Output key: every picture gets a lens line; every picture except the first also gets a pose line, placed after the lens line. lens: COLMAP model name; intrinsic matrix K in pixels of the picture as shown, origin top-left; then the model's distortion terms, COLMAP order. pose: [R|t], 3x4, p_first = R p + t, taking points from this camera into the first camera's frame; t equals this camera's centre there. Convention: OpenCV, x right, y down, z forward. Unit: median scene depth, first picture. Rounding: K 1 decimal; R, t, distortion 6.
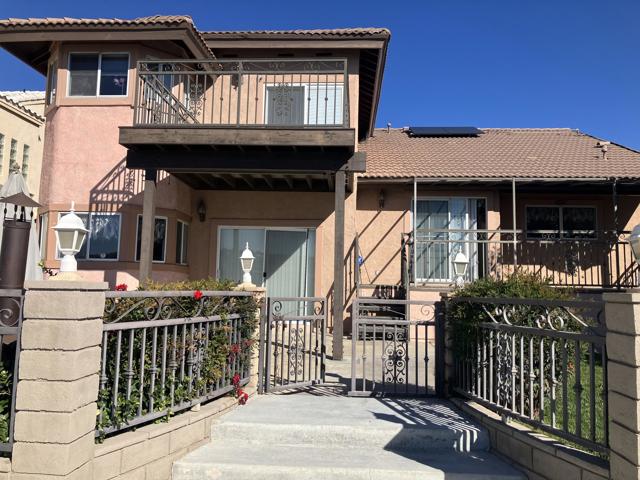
lens RADIAL K [[523.6, 0, 321.1], [0, 523.6, 239.6], [0, 0, 1]] dist [-0.005102, 0.000440]
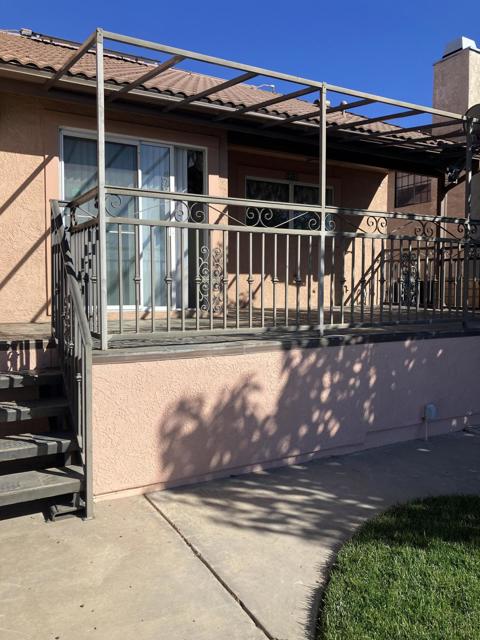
lens RADIAL K [[523.6, 0, 242.0], [0, 523.6, 318.8], [0, 0, 1]] dist [-0.005102, 0.000440]
pose [[0.838279, -0.054753, 0.542485, 0.055252], [-0.031194, 0.988500, 0.147972, 0.011018], [-0.544348, -0.140964, 0.826930, 0.559206]]
